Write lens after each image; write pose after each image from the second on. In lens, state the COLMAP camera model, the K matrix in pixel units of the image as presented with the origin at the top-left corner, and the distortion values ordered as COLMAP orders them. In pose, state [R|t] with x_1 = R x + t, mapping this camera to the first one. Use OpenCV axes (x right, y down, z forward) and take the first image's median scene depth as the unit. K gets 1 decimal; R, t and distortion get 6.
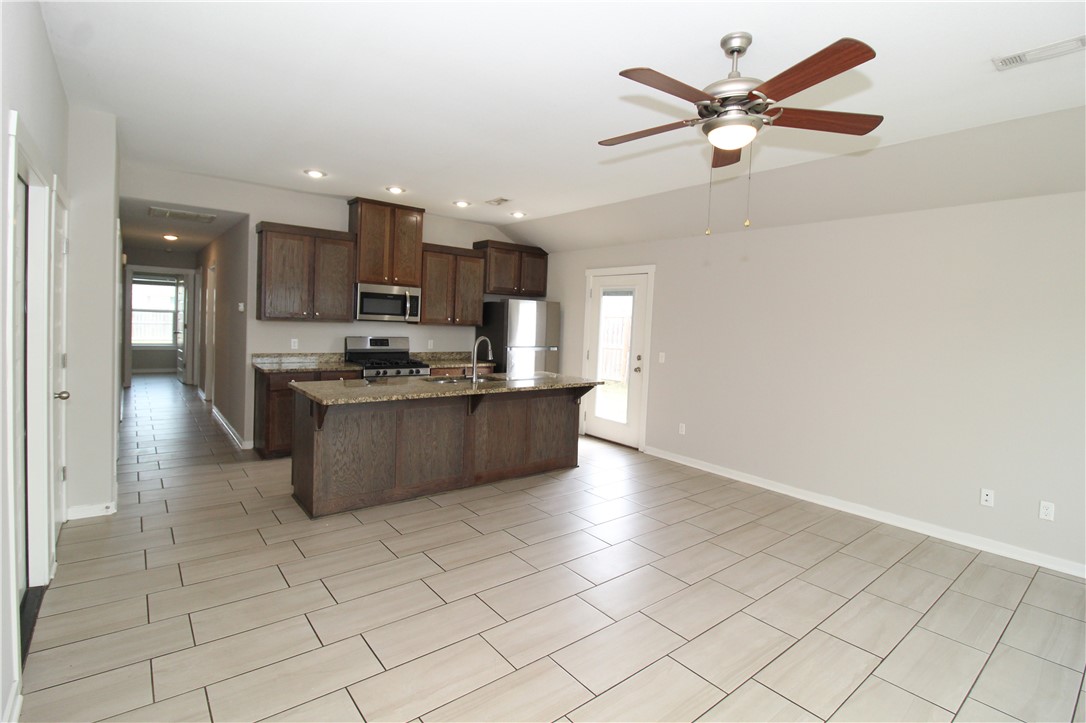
lens RADIAL K [[515.0, 0, 541.4], [0, 515.0, 343.8], [0, 0, 1]] dist [-0.017729, -0.000572]
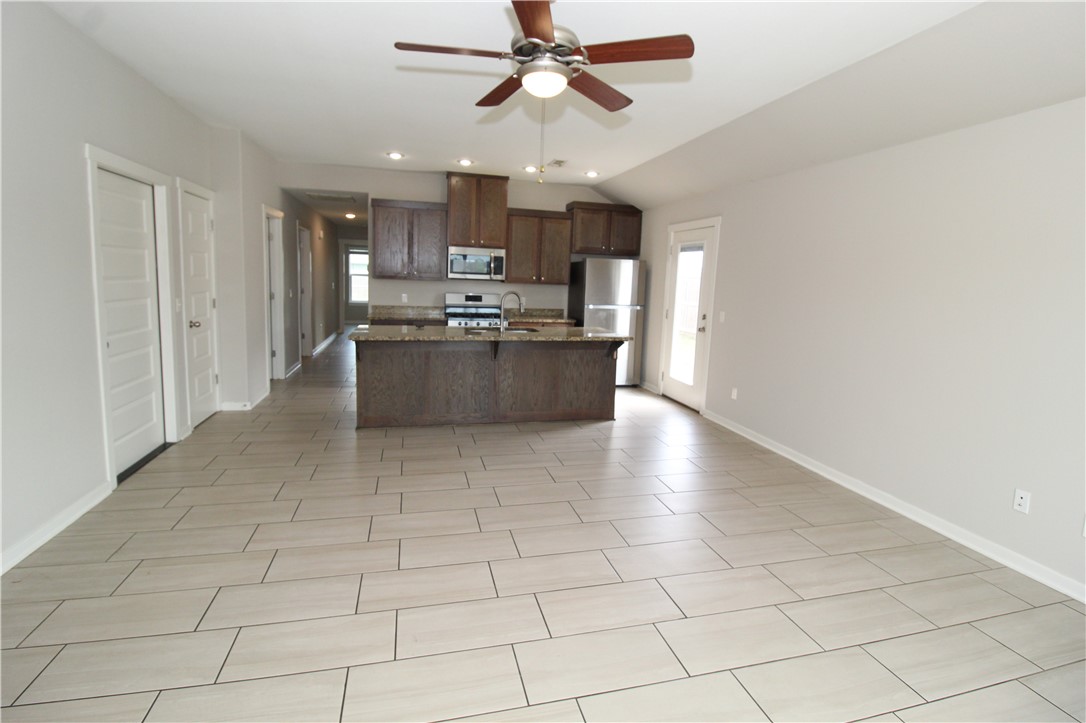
lens RADIAL K [[515.0, 0, 541.4], [0, 515.0, 343.8], [0, 0, 1]] dist [-0.017729, -0.000572]
pose [[0.910572, 0.045562, -0.410831, 0.307623], [-0.018767, 0.997439, 0.069022, 0.016795], [0.412923, -0.055139, 0.909095, 0.013710]]
